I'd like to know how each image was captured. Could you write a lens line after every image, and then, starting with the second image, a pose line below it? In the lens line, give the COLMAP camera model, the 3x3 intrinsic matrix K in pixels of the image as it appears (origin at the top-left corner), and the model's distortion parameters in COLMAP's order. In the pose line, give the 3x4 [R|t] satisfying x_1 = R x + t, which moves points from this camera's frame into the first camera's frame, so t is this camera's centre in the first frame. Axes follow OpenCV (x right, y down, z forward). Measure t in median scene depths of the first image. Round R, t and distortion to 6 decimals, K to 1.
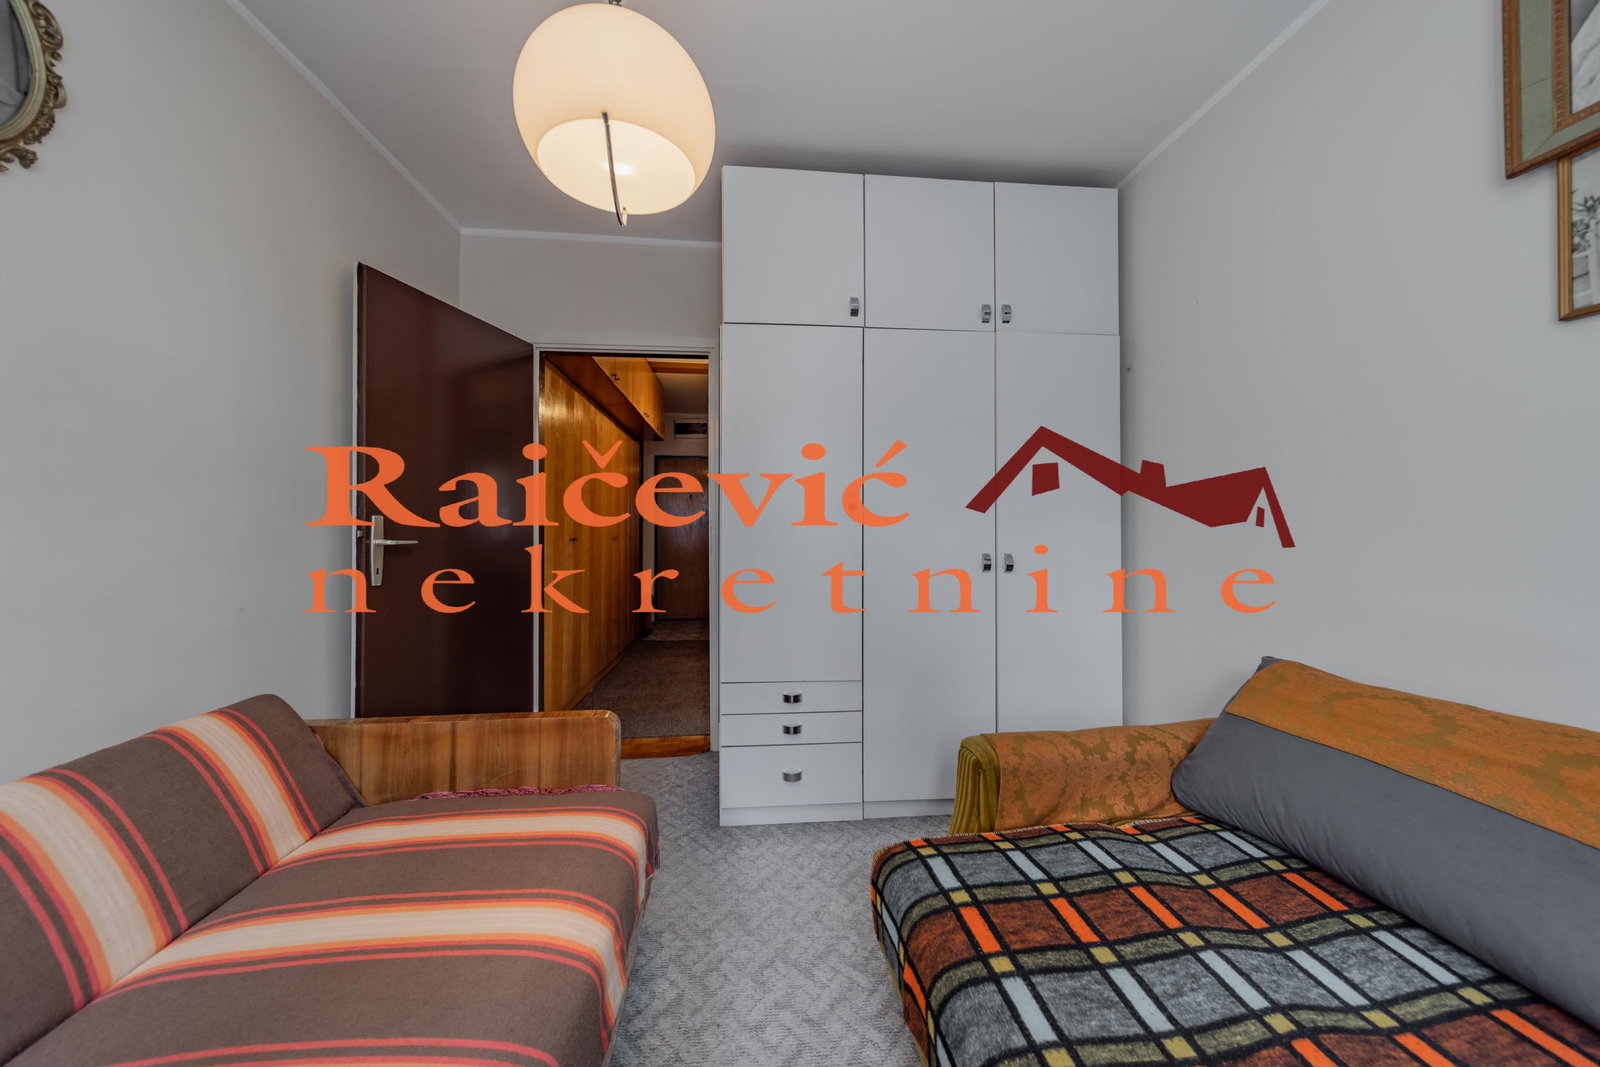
lens RADIAL K [[546.9, 0, 800.5], [0, 546.9, 522.2], [0, 0, 1]] dist [-0.000905, 0.000023]
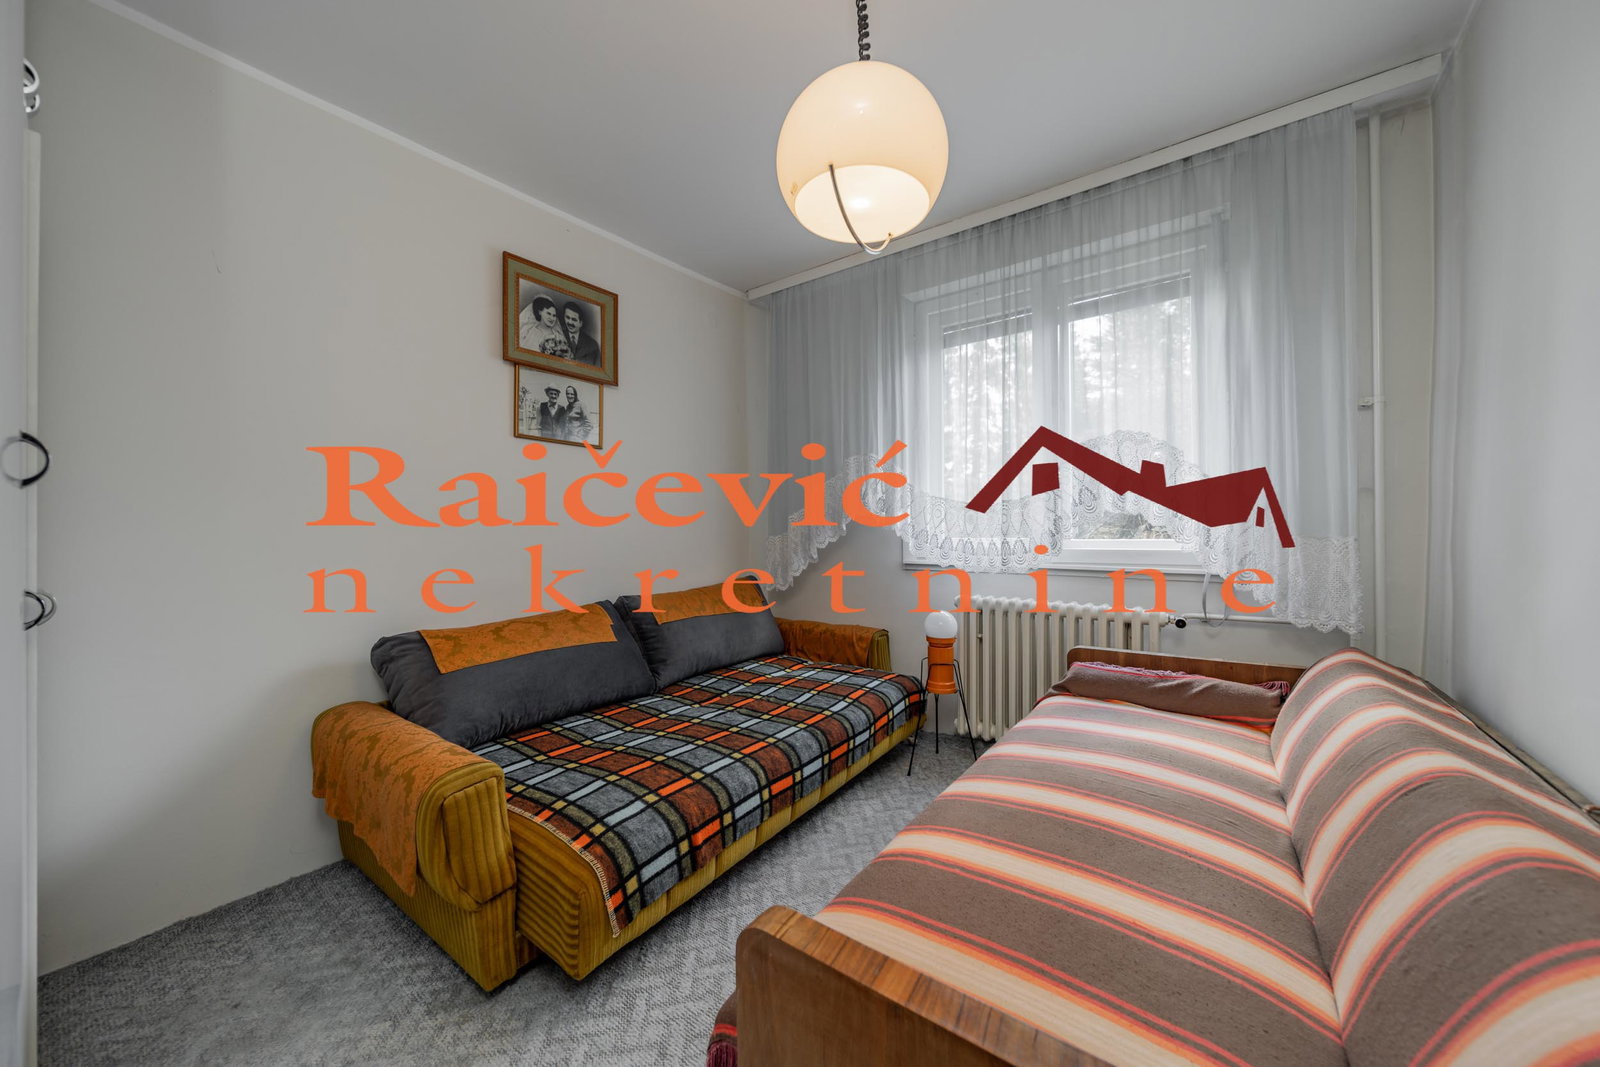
lens RADIAL K [[546.9, 0, 799.3], [0, 546.9, 530.3], [0, 0, 1]] dist [-0.000905, 0.000023]
pose [[-0.726621, 0.005277, 0.687018, -0.948019], [0.002400, 0.999984, -0.005142, 0.023190], [-0.687034, -0.002088, -0.726622, 1.791795]]
